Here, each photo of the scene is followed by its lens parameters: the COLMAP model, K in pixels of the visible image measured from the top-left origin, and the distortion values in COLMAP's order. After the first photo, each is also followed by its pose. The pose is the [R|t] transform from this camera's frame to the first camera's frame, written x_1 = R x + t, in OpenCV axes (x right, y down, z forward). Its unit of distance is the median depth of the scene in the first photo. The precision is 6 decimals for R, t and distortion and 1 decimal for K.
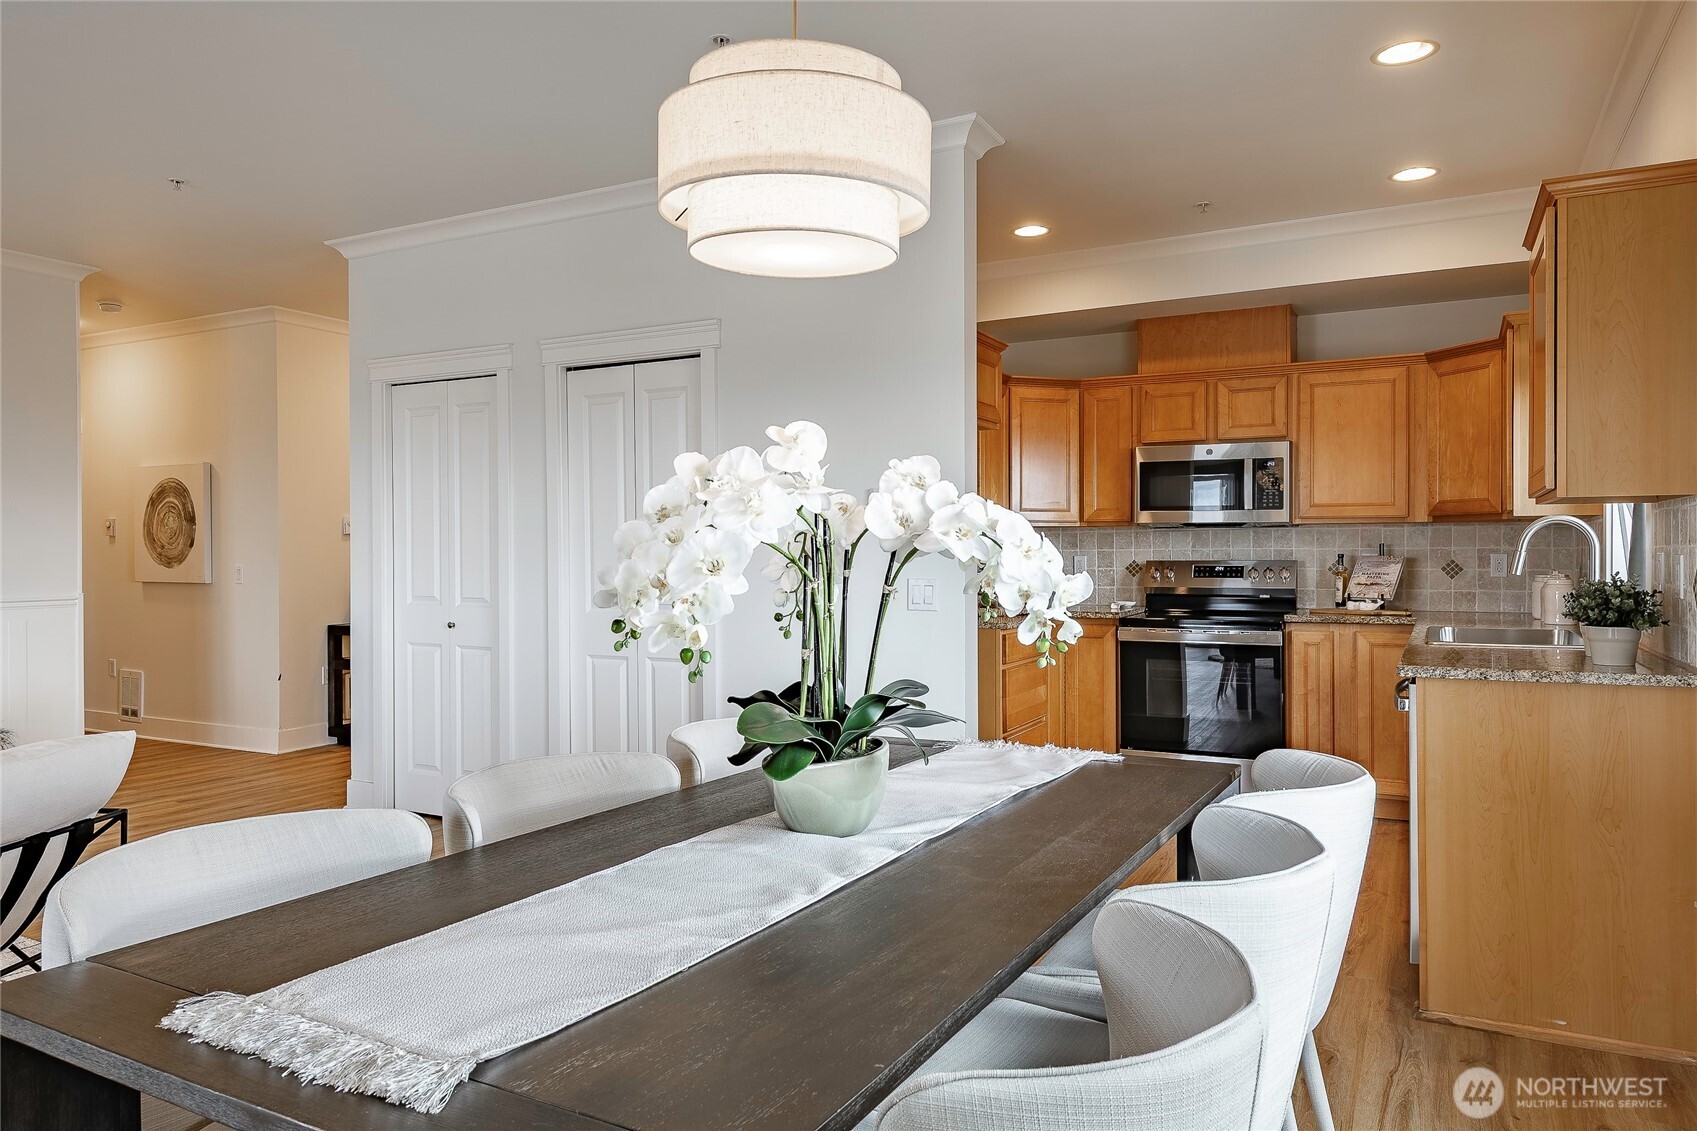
lens RADIAL K [[1117.5, 0, 847.5], [0, 1117.5, 559.2], [0, 0, 1]] dist [0.014788, -0.004280]
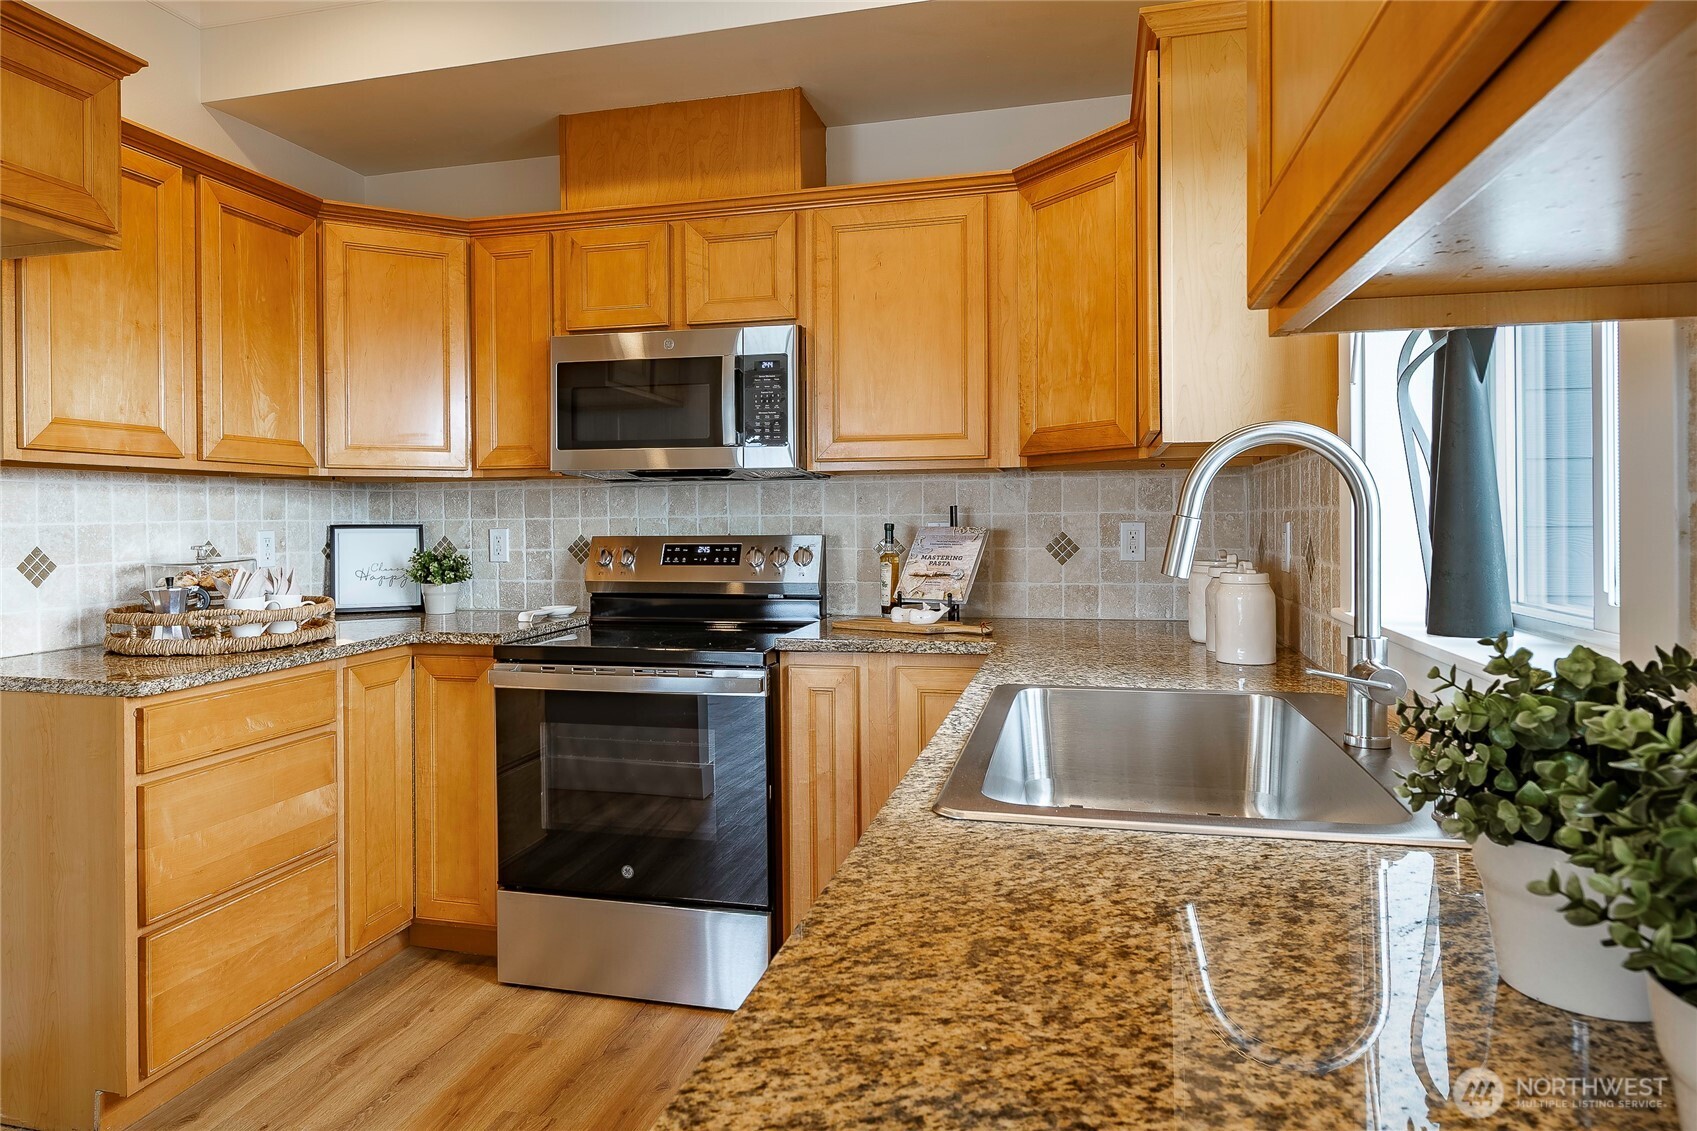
lens RADIAL K [[1069.0, 0, 784.3], [0, 1069.0, 523.3], [0, 0, 1]] dist [0.007307, -0.000197]
pose [[0.977189, -0.005391, 0.212302, 0.268797], [0.006160, 0.999977, -0.002960, -0.003592], [-0.212281, 0.004200, 0.977200, 0.466577]]
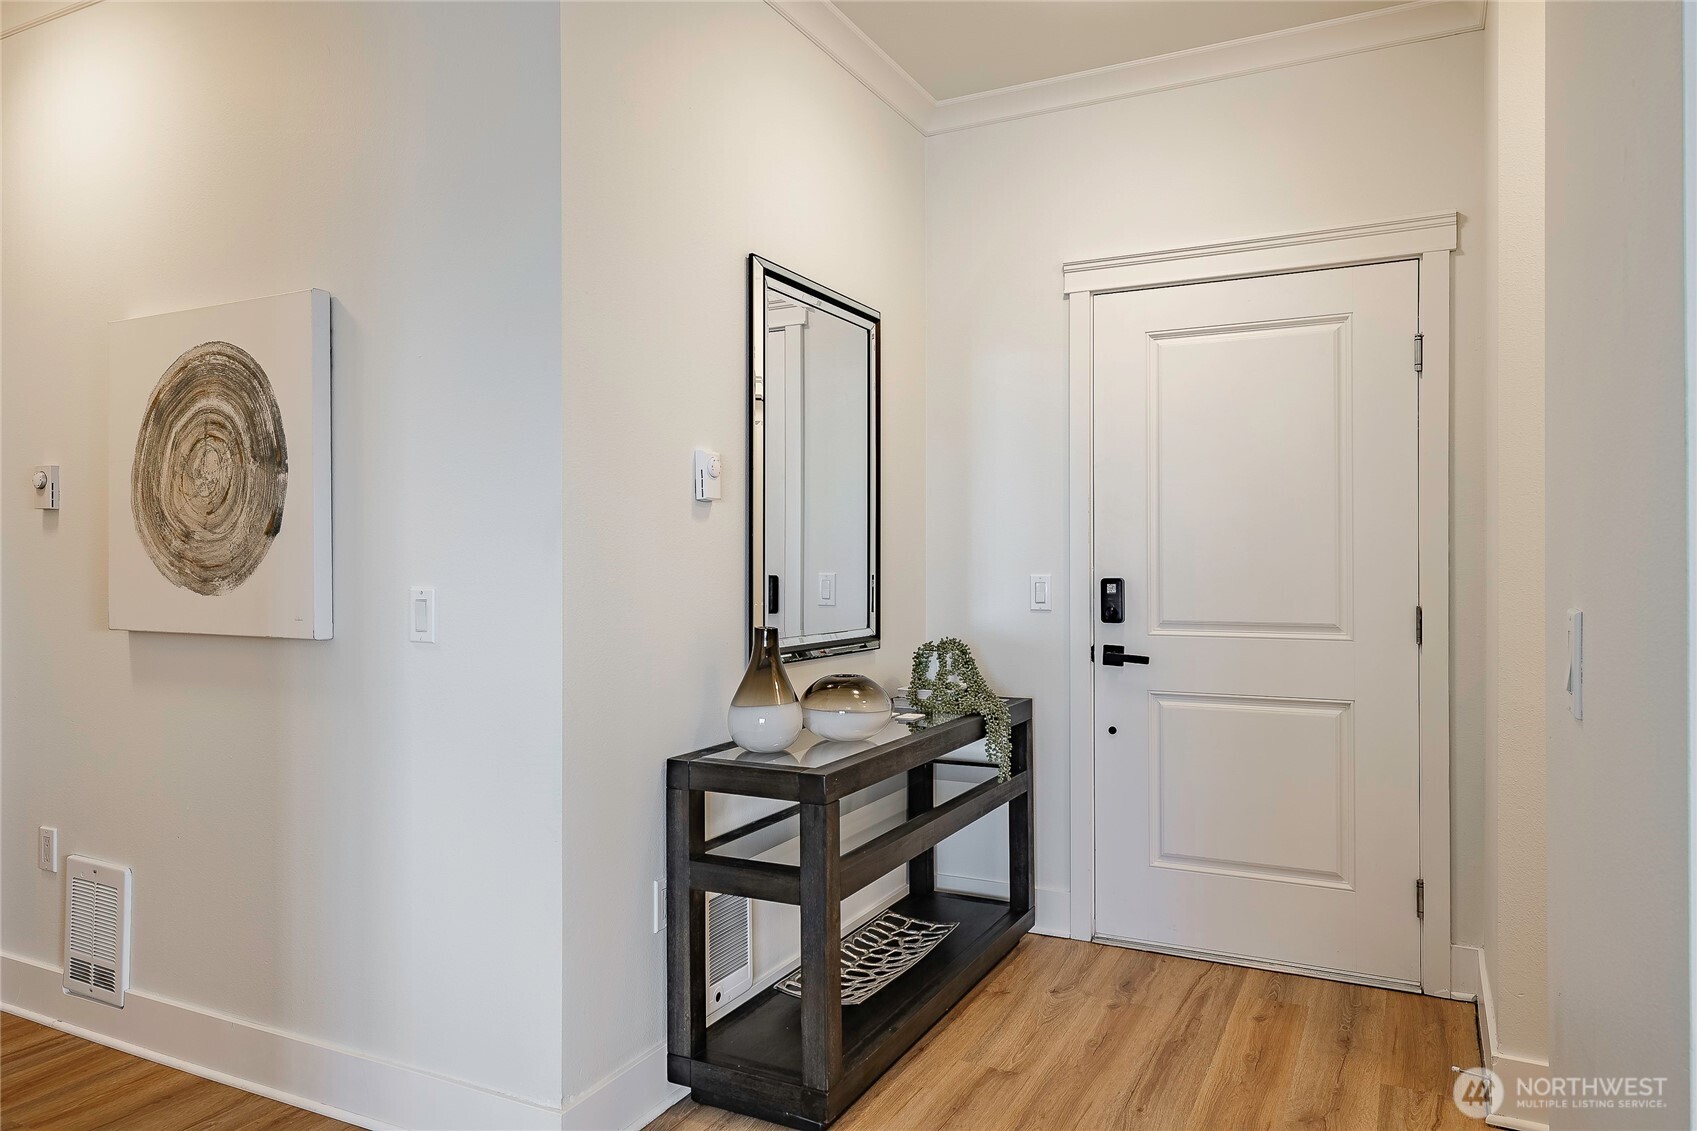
lens RADIAL K [[1117.5, 0, 842.7], [0, 1117.5, 550.3], [0, 0, 1]] dist [0.014788, -0.004280]
pose [[0.999902, -0.000564, 0.013993, -0.535144], [0.000722, 0.999936, -0.011308, -0.002681], [-0.013985, 0.011317, 0.999838, 0.842598]]
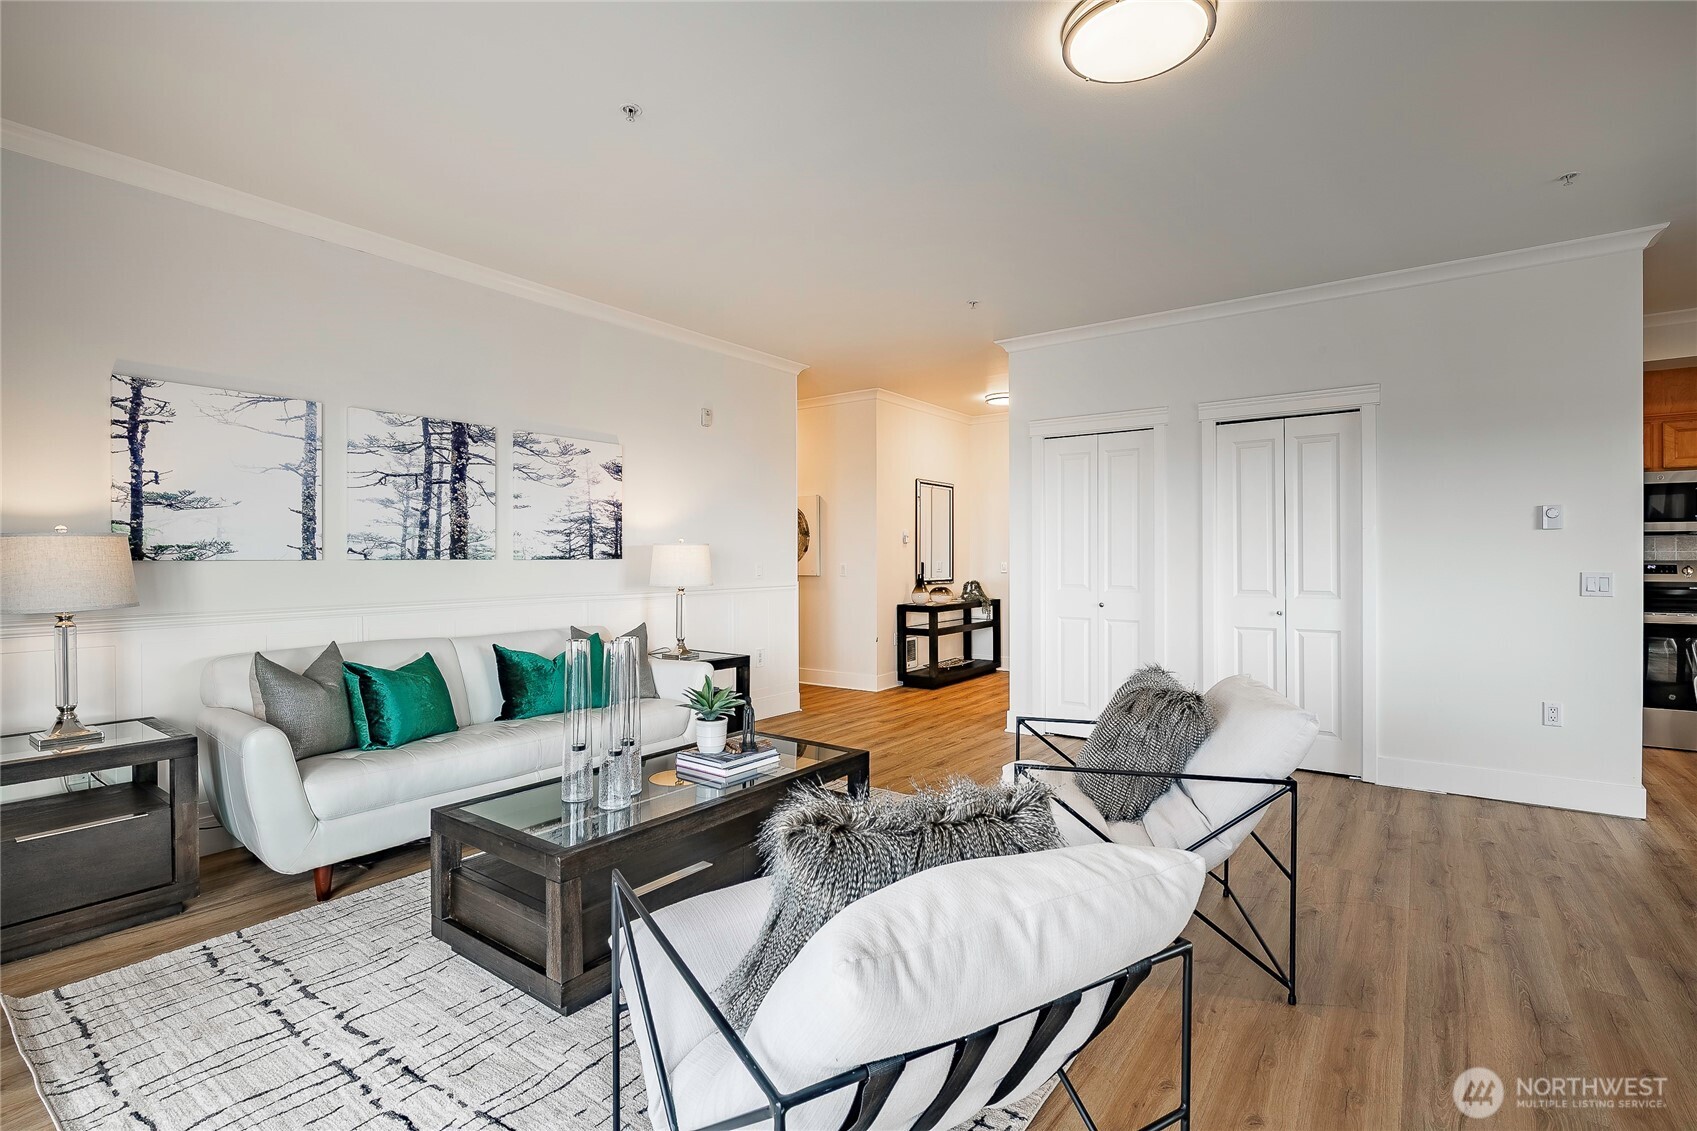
lens RADIAL K [[783.4, 0, 854.0], [0, 783.4, 556.7], [0, 0, 1]] dist [-0.004540, -0.000479]
pose [[0.990305, -0.000467, -0.138907, -0.487932], [-0.000466, 0.999978, -0.006684, 0.003547], [0.138907, 0.006684, 0.990283, -0.030116]]
